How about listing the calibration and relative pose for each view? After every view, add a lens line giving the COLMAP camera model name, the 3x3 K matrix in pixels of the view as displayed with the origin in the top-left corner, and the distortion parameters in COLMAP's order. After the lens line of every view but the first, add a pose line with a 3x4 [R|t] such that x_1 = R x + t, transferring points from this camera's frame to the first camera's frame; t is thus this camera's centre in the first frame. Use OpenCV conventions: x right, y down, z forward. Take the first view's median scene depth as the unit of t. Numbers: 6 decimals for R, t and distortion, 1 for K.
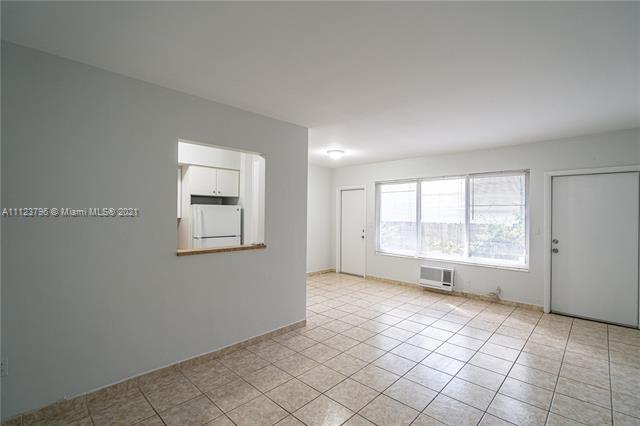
lens RADIAL K [[293.1, 0, 320.5], [0, 293.1, 212.6], [0, 0, 1]] dist [0.002936, -0.000201]
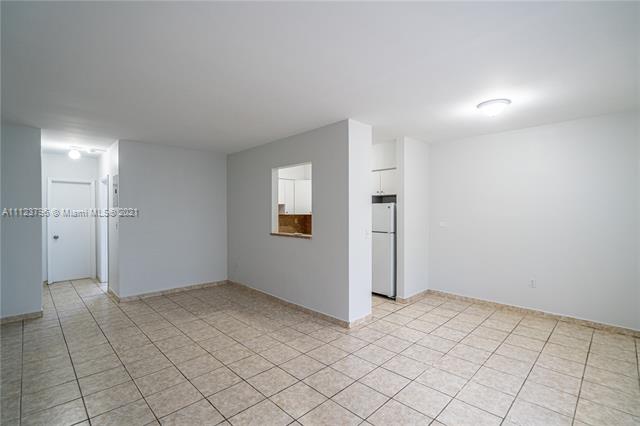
lens RADIAL K [[293.1, 0, 317.6], [0, 293.1, 216.4], [0, 0, 1]] dist [0.002936, -0.000201]
pose [[-0.027259, 0.007221, -0.999602, 0.755394], [0.008206, 0.999942, 0.007000, 0.013346], [0.999595, -0.008011, -0.027317, 0.785074]]
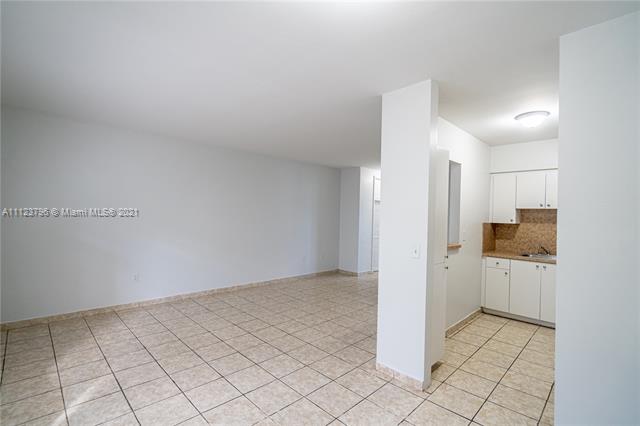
lens RADIAL K [[293.1, 0, 320.5], [0, 293.1, 211.5], [0, 0, 1]] dist [0.002936, -0.000201]
pose [[-0.999376, -0.031630, 0.015738, 0.073736], [-0.031956, 0.999271, -0.020871, 0.016634], [-0.015066, -0.021361, -0.999658, 1.454899]]
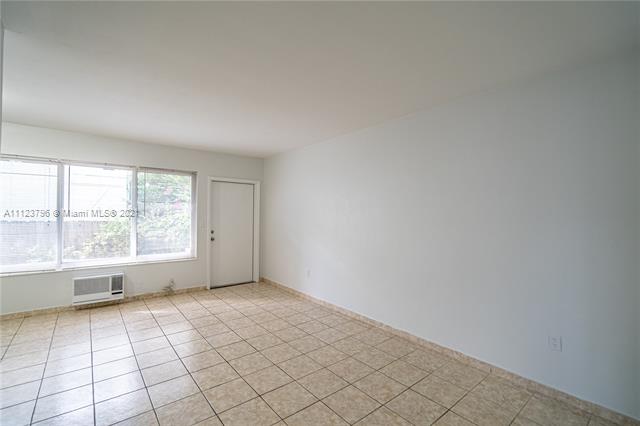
lens RADIAL K [[293.1, 0, 315.9], [0, 293.1, 212.0], [0, 0, 1]] dist [0.002936, -0.000201]
pose [[0.134975, -0.002001, 0.990847, -0.381245], [-0.013742, 0.999898, 0.003892, 0.000206], [-0.990754, -0.014141, 0.134934, 0.362370]]
